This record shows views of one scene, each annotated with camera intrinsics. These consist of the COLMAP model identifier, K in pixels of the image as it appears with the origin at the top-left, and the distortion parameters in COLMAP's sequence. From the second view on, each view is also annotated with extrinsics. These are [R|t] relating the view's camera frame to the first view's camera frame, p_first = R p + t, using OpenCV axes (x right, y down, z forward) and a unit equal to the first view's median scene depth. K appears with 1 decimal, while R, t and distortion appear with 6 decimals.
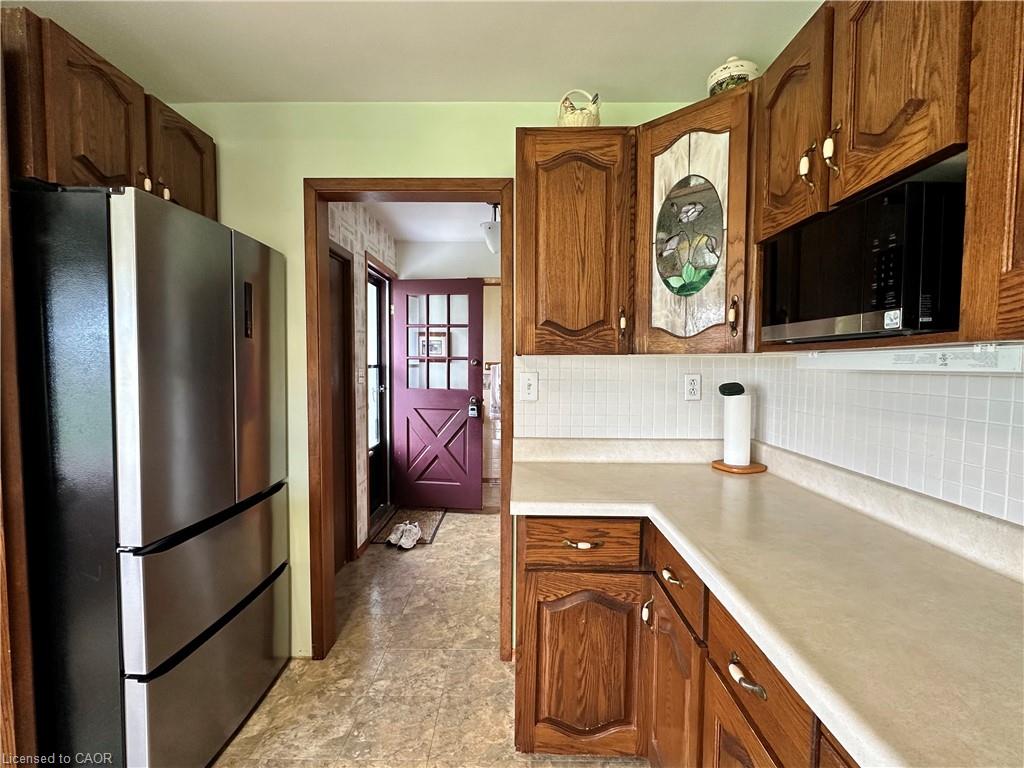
lens RADIAL K [[474.8, 0, 515.4], [0, 474.8, 388.0], [0, 0, 1]] dist [-0.003953, -0.001061]
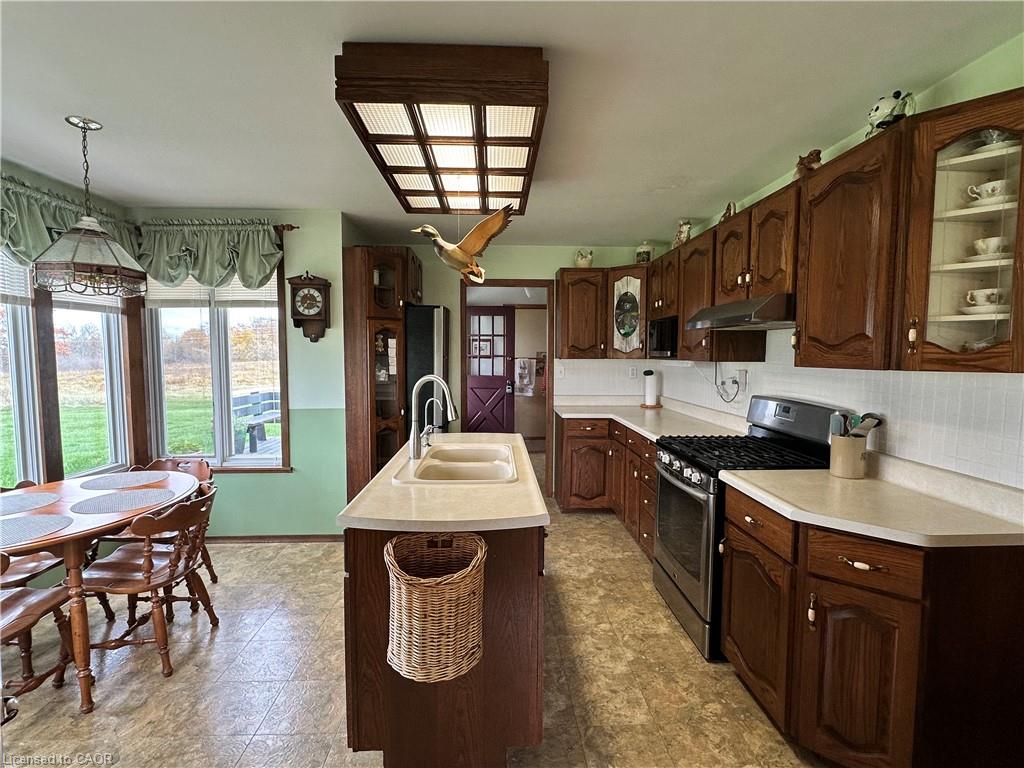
lens RADIAL K [[495.5, 0, 511.7], [0, 495.5, 386.7], [0, 0, 1]] dist [-0.003172, -0.001859]
pose [[0.999073, -0.004770, 0.042774, -0.368089], [0.004085, 0.999862, 0.016087, 0.032761], [-0.042845, -0.015898, 0.998955, -1.610590]]
